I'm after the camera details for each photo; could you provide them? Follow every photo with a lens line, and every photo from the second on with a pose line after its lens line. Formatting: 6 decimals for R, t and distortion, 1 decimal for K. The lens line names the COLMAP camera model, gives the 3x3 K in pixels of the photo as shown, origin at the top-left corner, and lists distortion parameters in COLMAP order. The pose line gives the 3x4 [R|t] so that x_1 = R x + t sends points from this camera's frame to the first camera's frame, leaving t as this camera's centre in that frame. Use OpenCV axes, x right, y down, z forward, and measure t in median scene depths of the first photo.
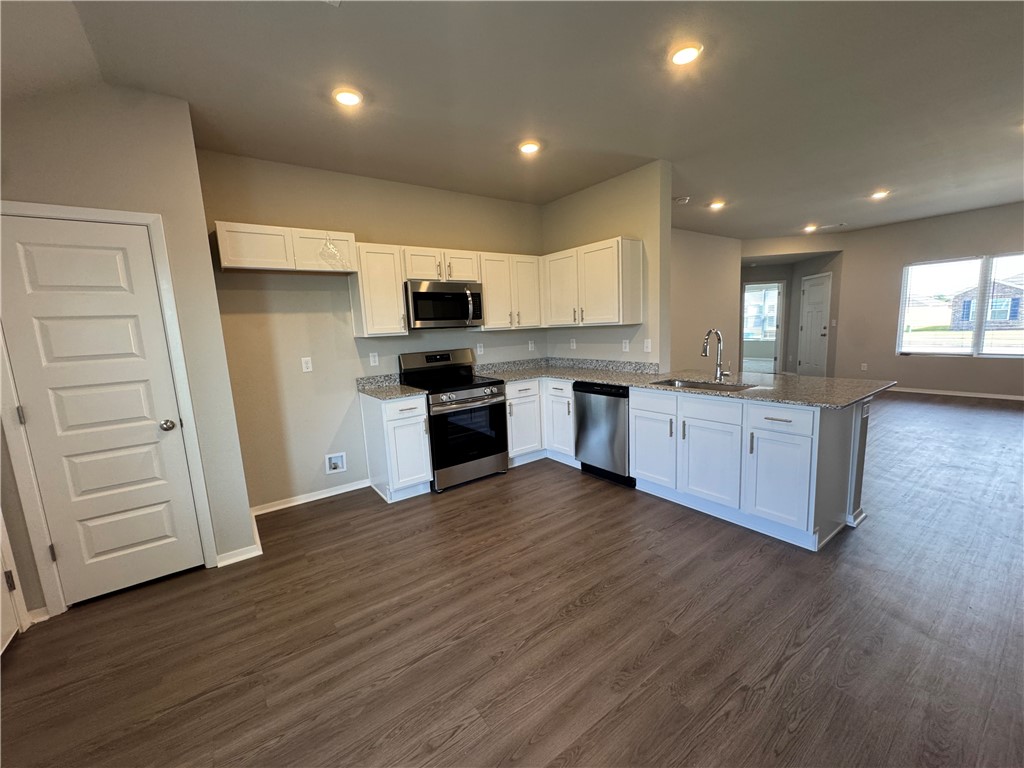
lens RADIAL K [[412.3, 0, 514.7], [0, 412.3, 382.5], [0, 0, 1]] dist [-0.000763, -0.000037]
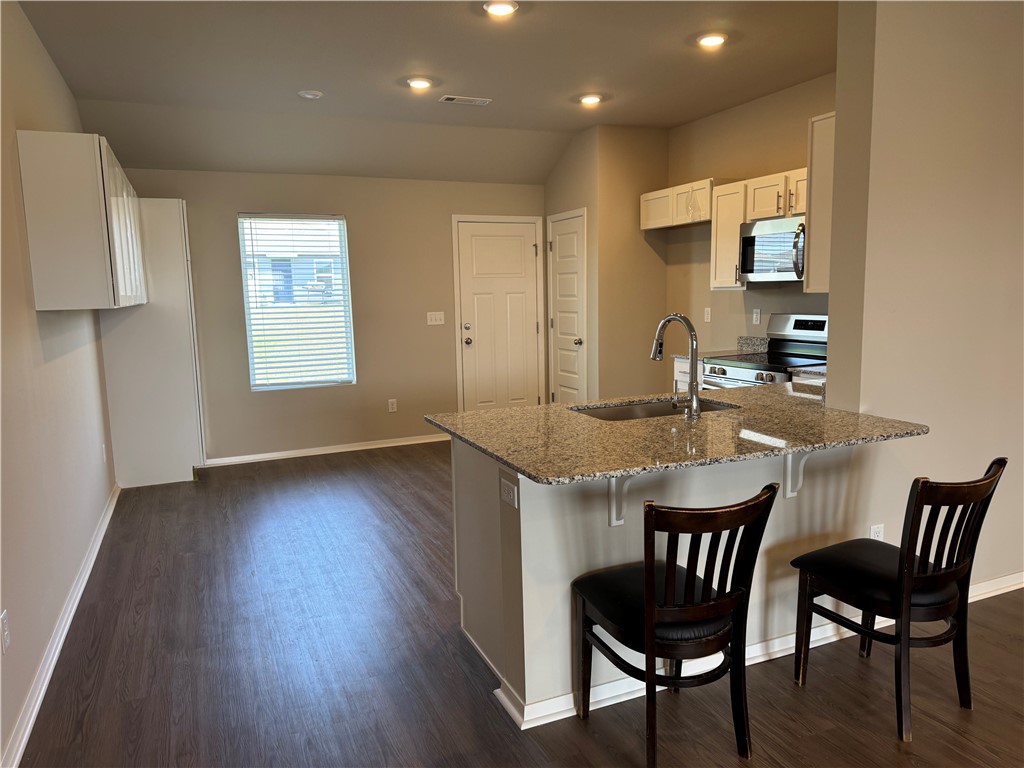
lens RADIAL K [[723.1, 0, 510.2], [0, 723.1, 381.2], [0, 0, 1]] dist [0.094243, -0.124106]
pose [[-0.219092, 0.172998, -0.960245, 1.389700], [-0.099465, 0.975069, 0.198363, -0.198417], [0.970621, 0.138971, -0.196422, 0.951293]]
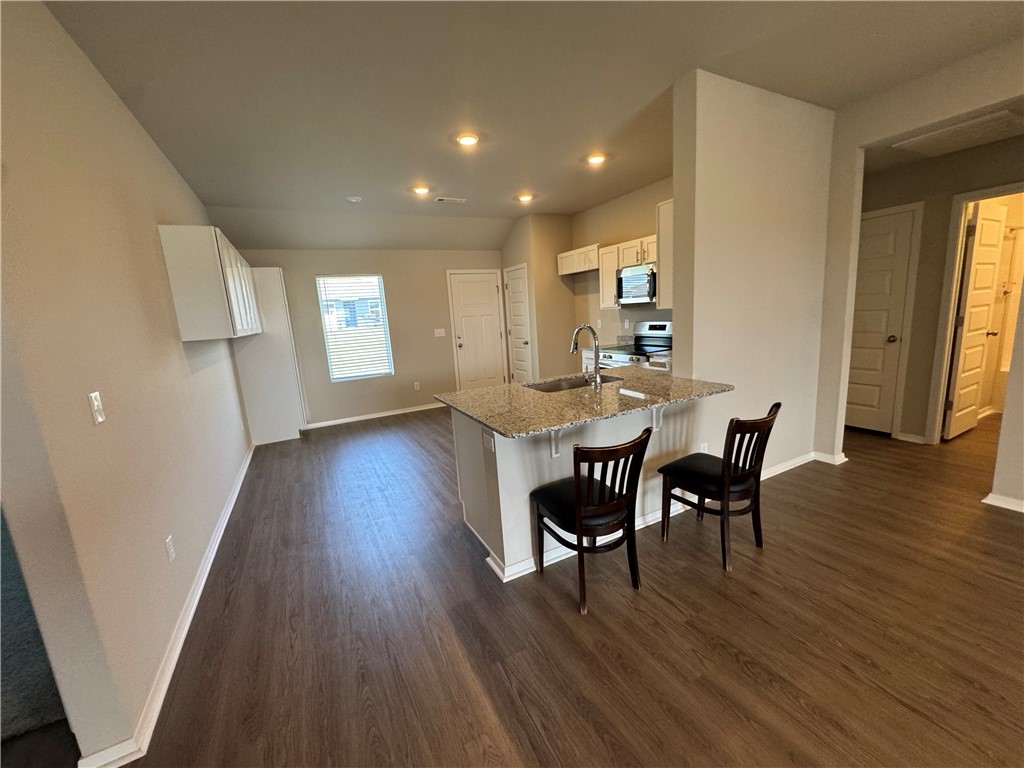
lens RADIAL K [[412.8, 0, 515.4], [0, 412.8, 386.2], [0, 0, 1]] dist [-0.007035, 0.000005]
pose [[-0.144346, 0.231150, -0.962151, 1.325030], [-0.063001, 0.968214, 0.242058, -0.195159], [0.987520, 0.095557, -0.125195, 0.940650]]
